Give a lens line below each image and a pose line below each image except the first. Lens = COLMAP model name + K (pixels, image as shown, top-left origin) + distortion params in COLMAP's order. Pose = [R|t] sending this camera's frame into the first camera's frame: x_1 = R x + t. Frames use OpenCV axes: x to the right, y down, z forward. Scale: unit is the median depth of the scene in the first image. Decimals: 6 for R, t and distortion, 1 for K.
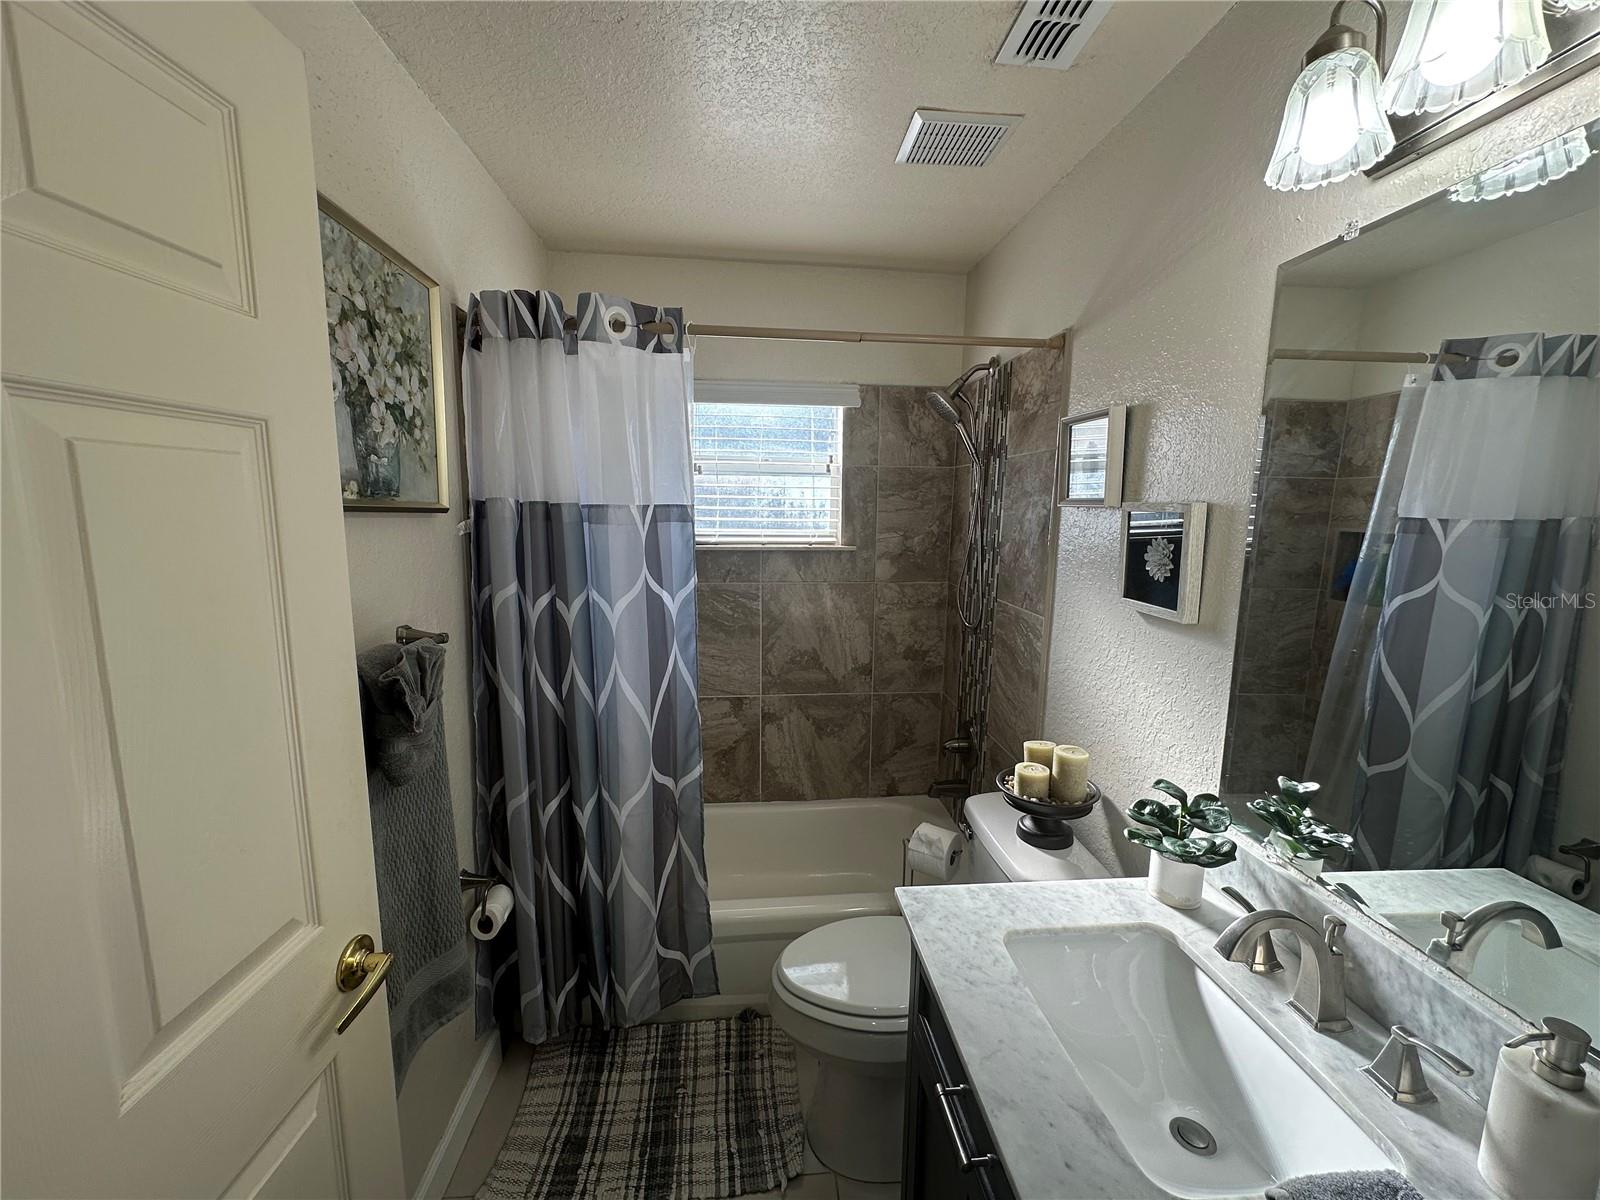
lens RADIAL K [[647.0, 0, 800.0], [0, 647.0, 600.0], [0, 0, 1]] dist [-0.004101, 0.000864]
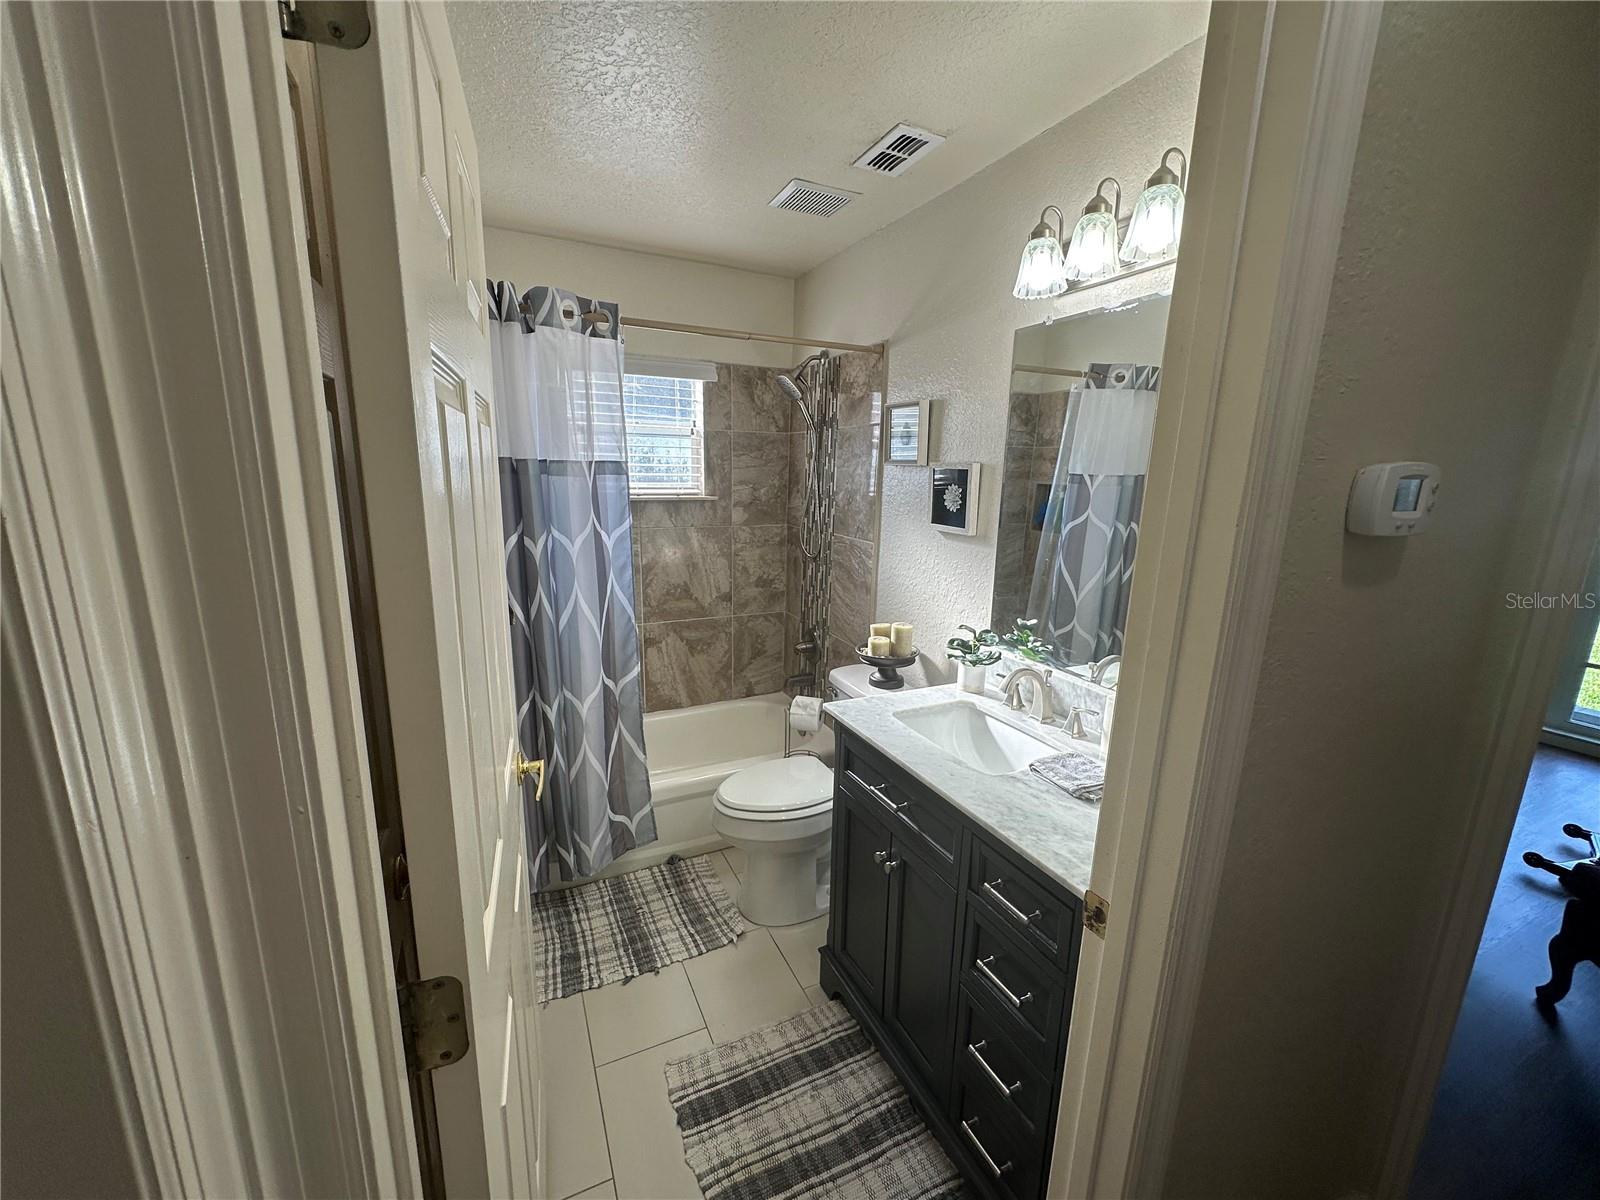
lens RADIAL K [[637.1, 0, 800.0], [0, 637.1, 600.0], [0, 0, 1]] dist [-0.004485, 0.001038]
pose [[0.938401, -0.063042, 0.339749, -0.264114], [0.040530, 0.996511, 0.072960, 0.043463], [-0.343163, -0.054696, 0.937682, -0.278932]]
